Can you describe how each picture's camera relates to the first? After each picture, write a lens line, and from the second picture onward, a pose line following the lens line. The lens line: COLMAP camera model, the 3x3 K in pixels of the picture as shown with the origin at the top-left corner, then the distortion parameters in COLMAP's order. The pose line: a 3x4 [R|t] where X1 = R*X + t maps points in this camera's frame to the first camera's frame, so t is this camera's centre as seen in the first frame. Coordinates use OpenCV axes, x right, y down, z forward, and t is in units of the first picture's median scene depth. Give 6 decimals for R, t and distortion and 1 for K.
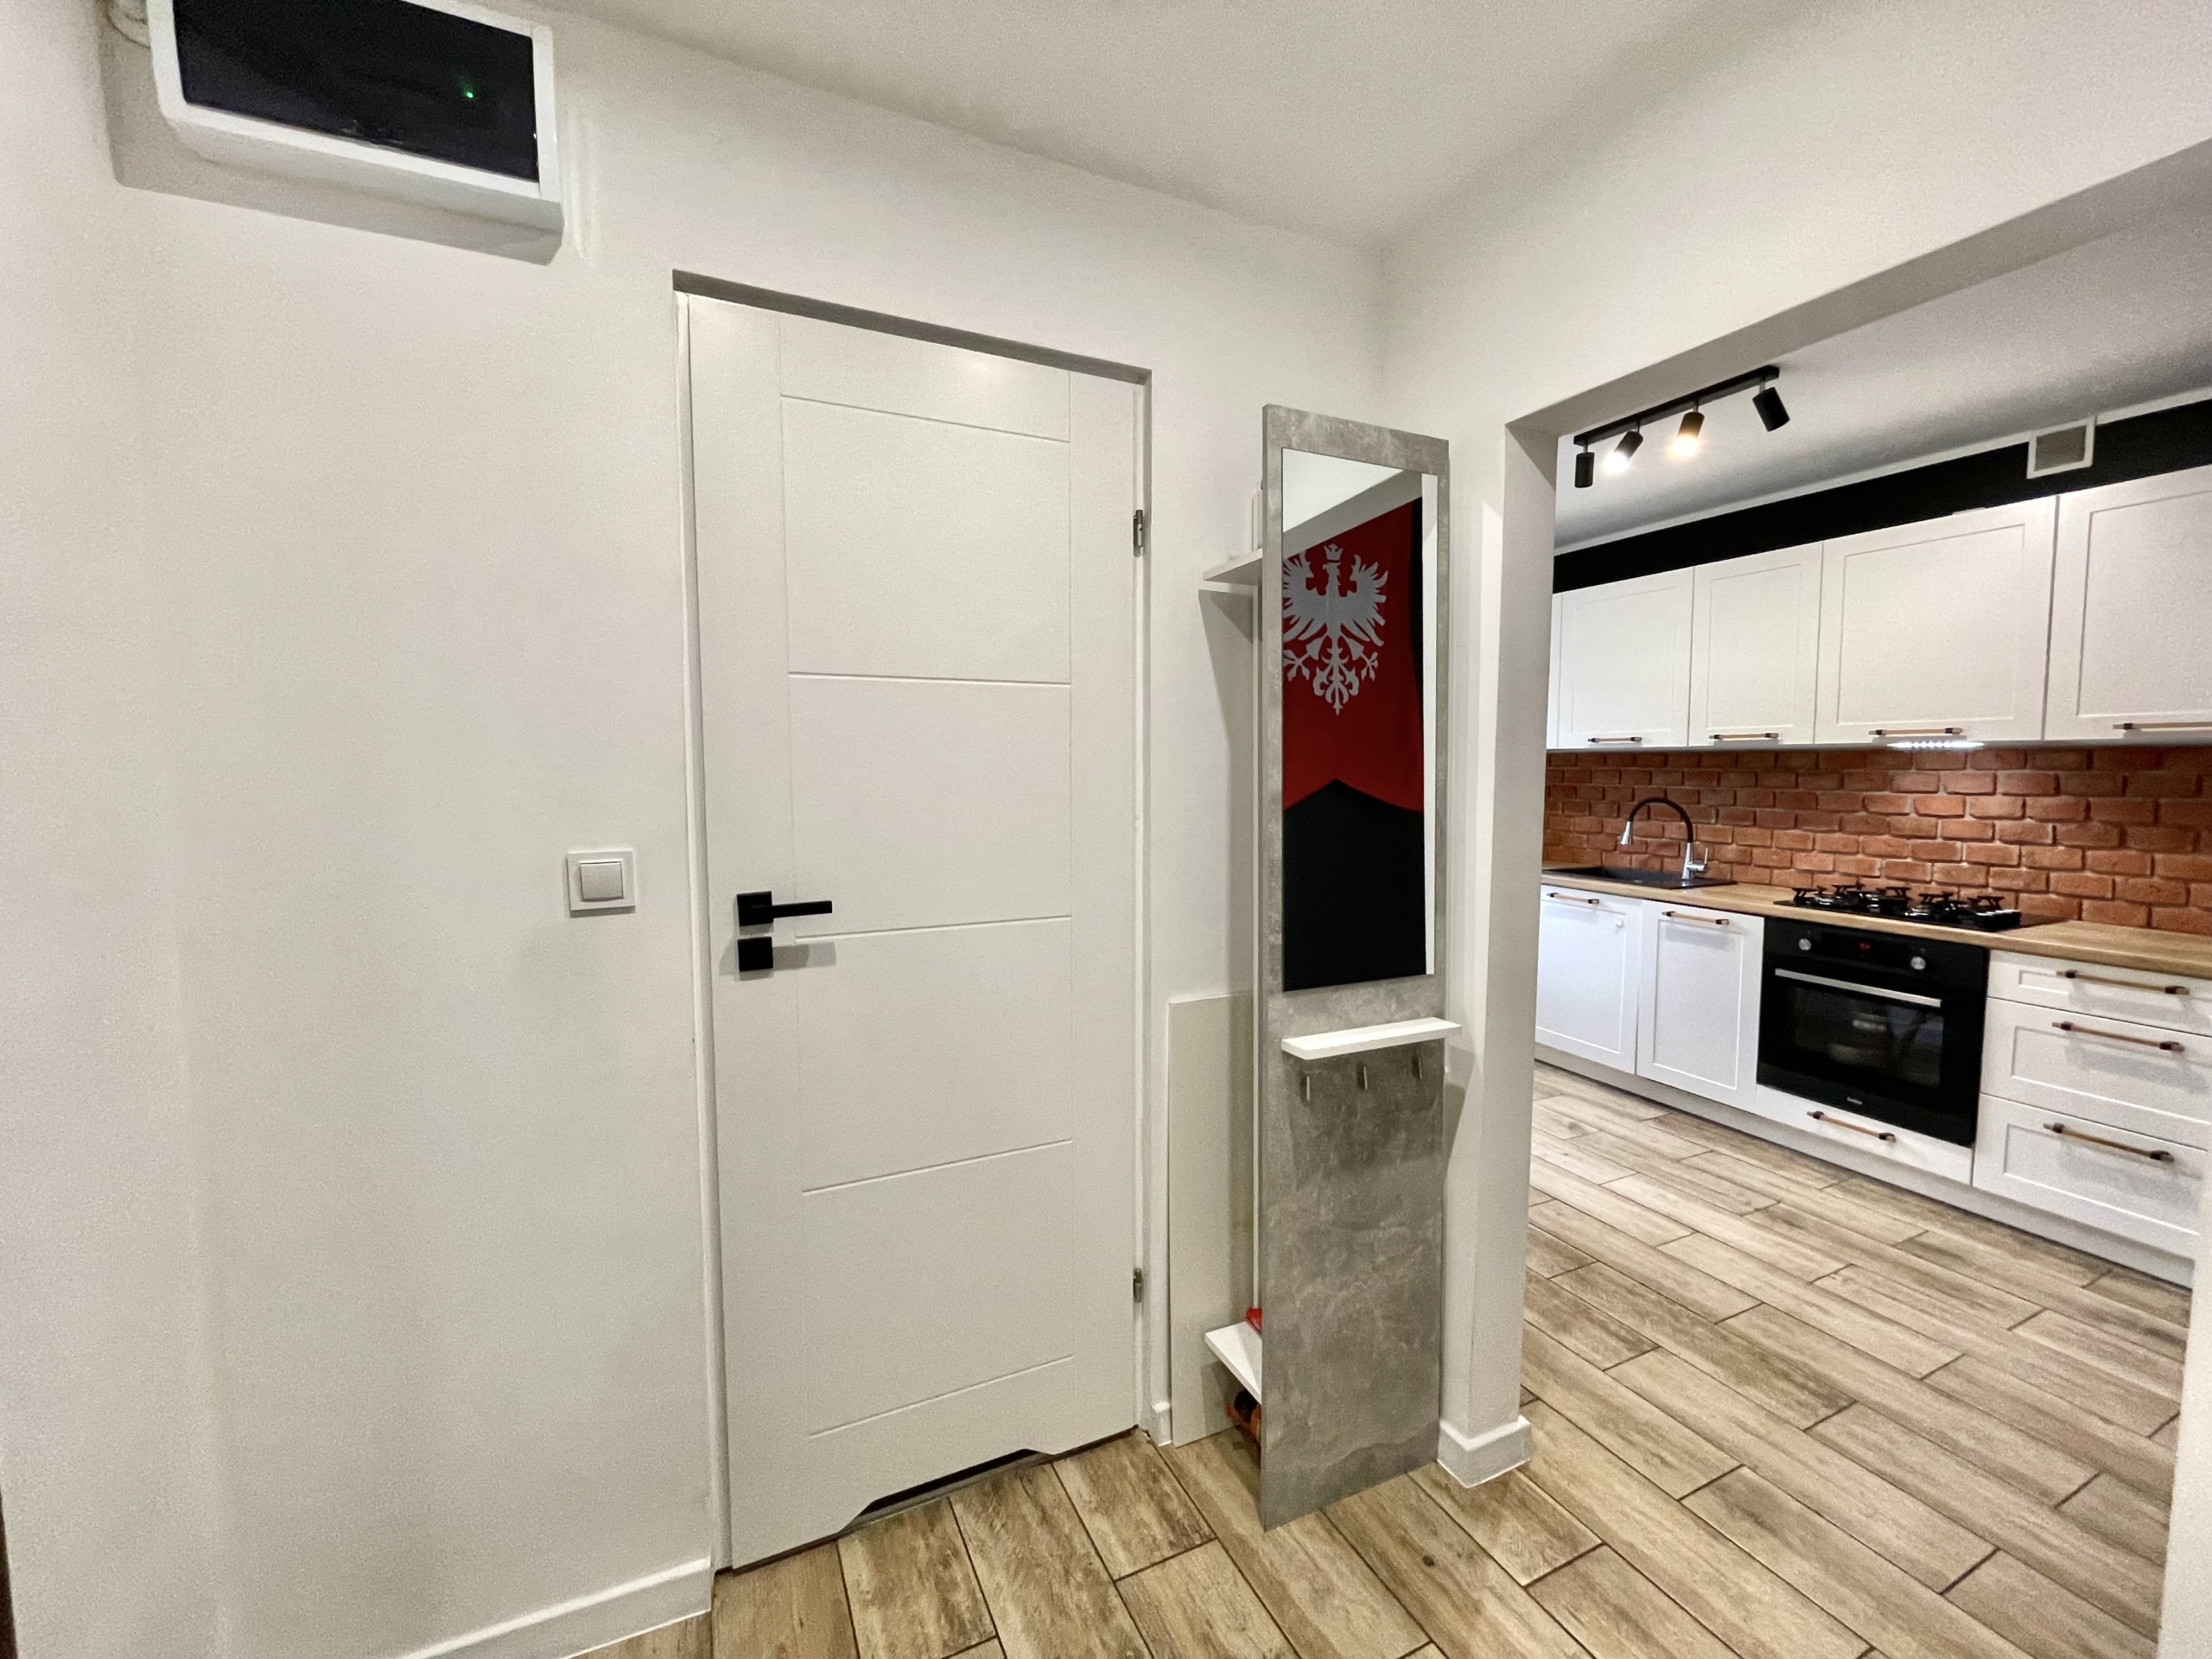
lens RADIAL K [[903.4, 0, 1106.0], [0, 903.4, 829.5], [0, 0, 1]] dist [-0.000232, 0.000125]
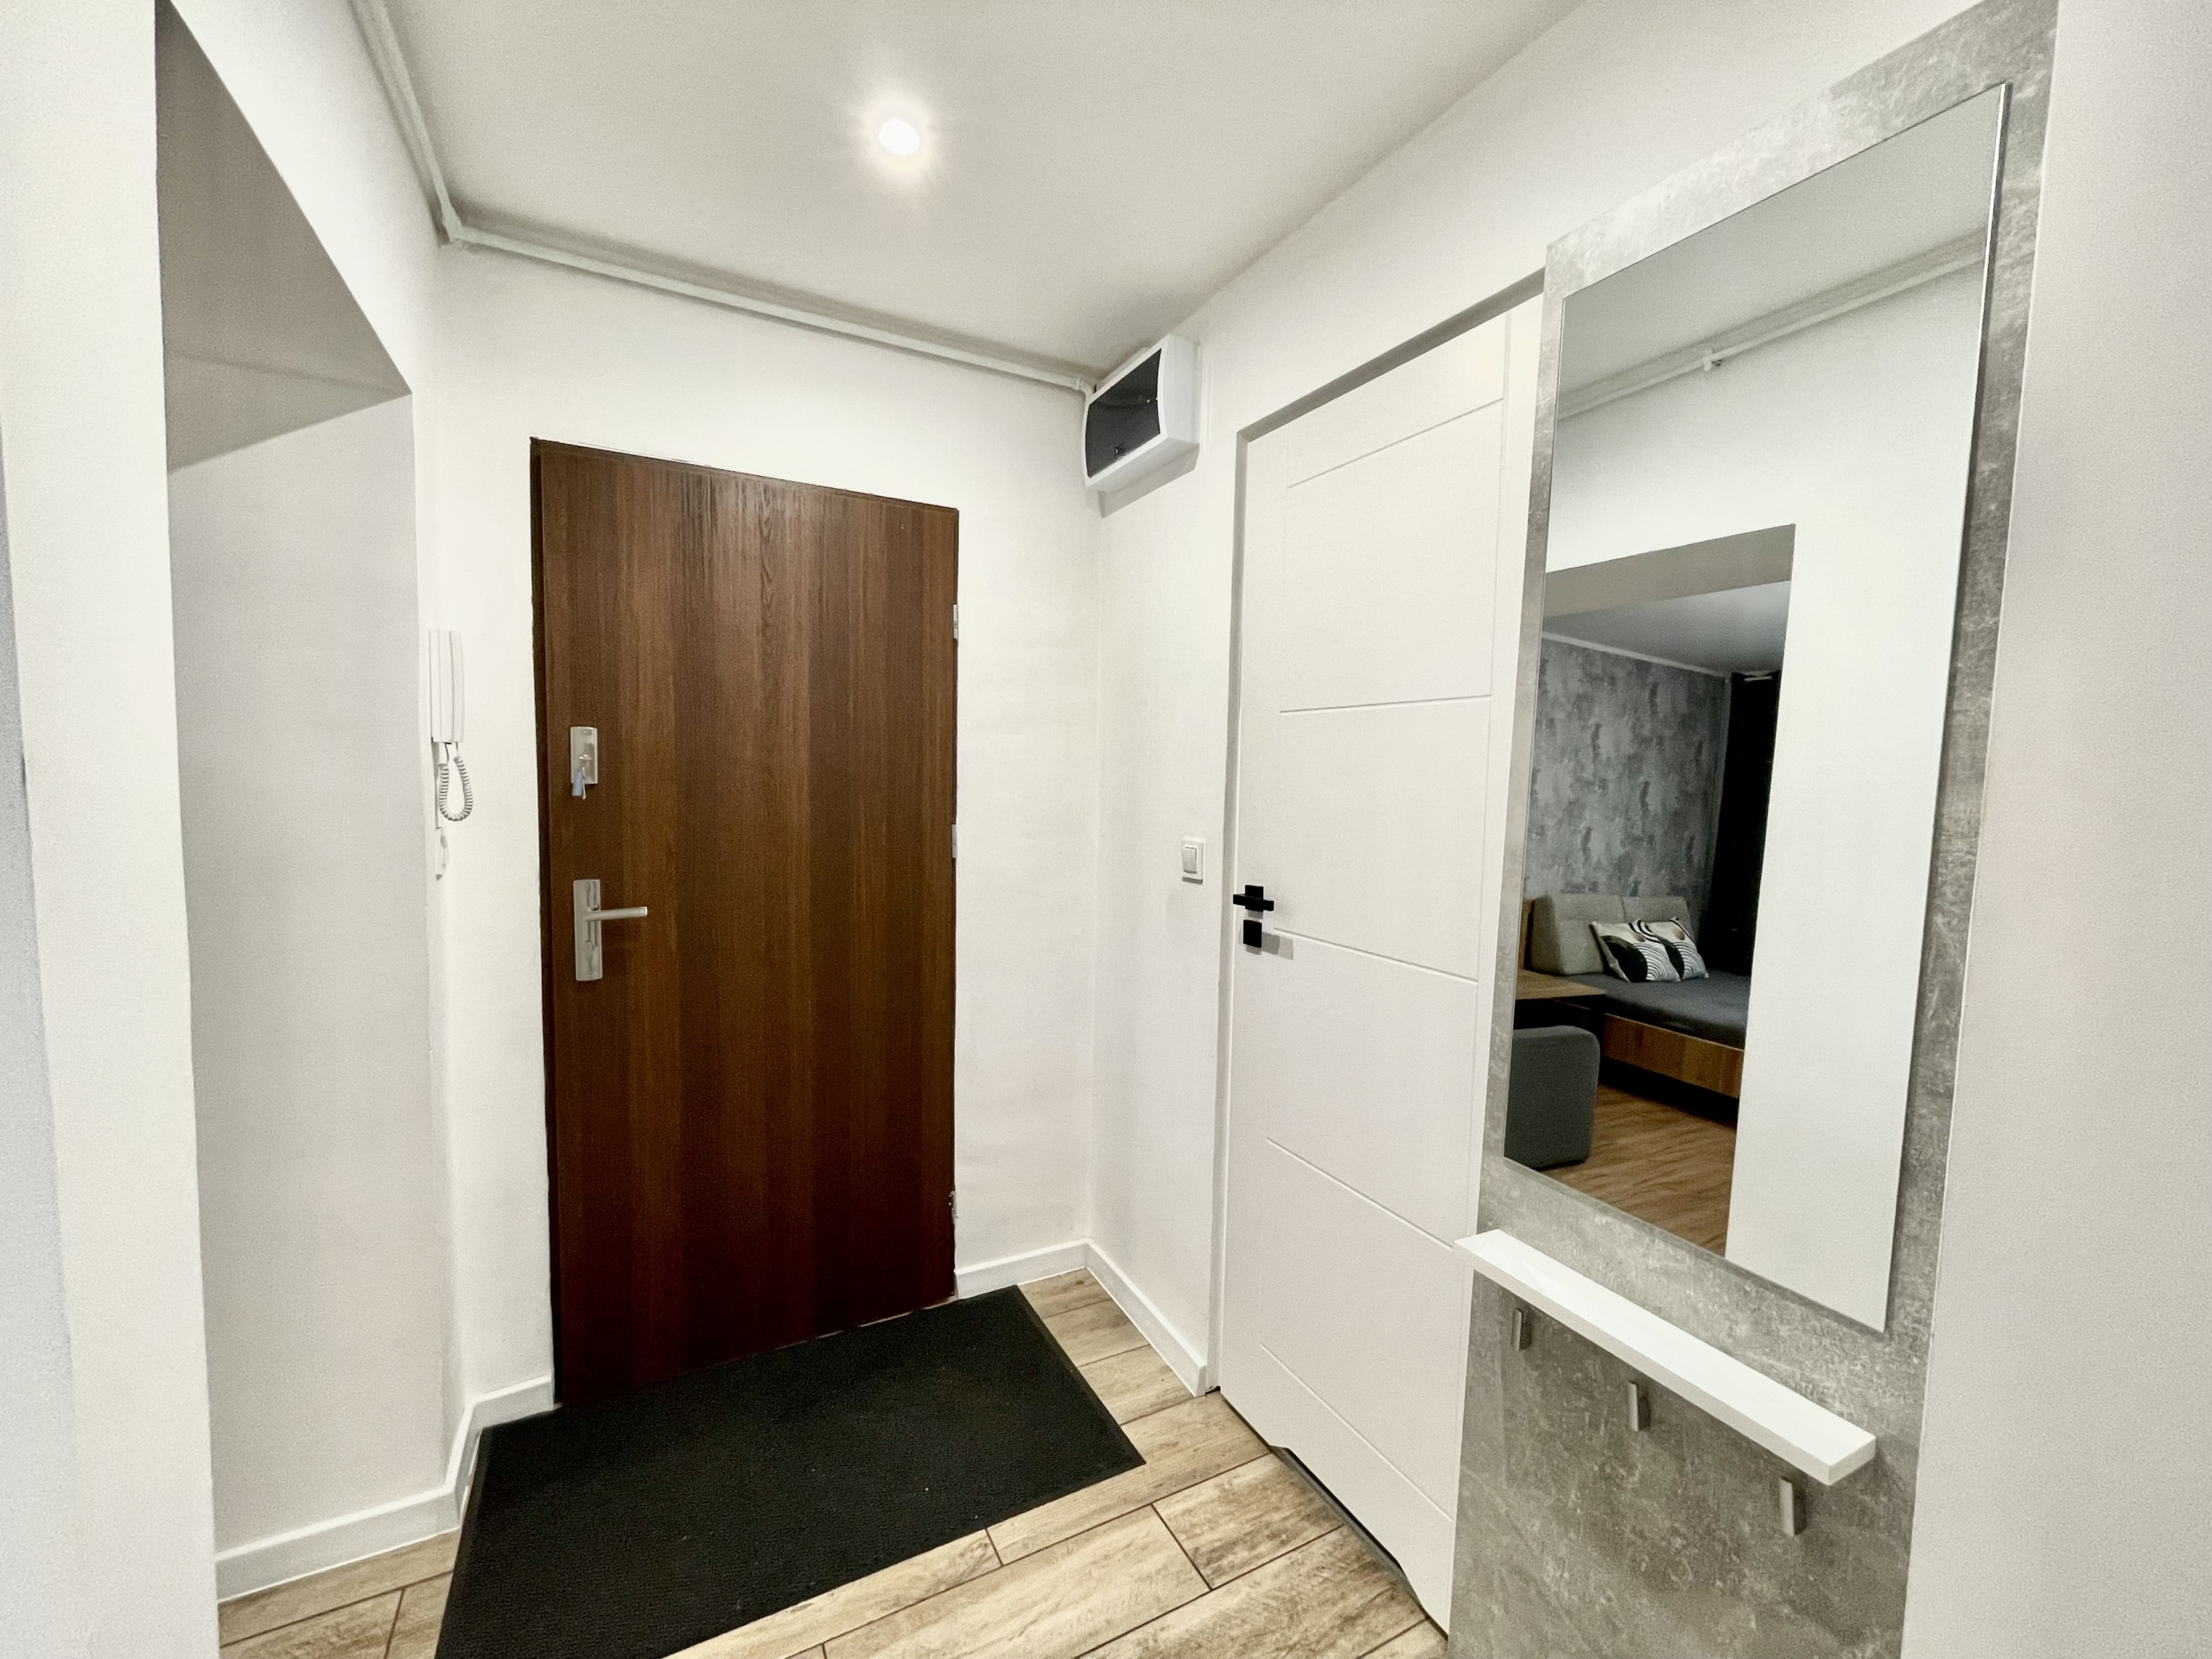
lens RADIAL K [[903.4, 0, 1106.0], [0, 903.4, 829.5], [0, 0, 1]] dist [-0.000232, 0.000125]
pose [[0.040611, 0.066012, -0.996992, 0.825851], [-0.093242, 0.993711, 0.061997, -0.065232], [0.994815, 0.090444, 0.046510, 0.682415]]
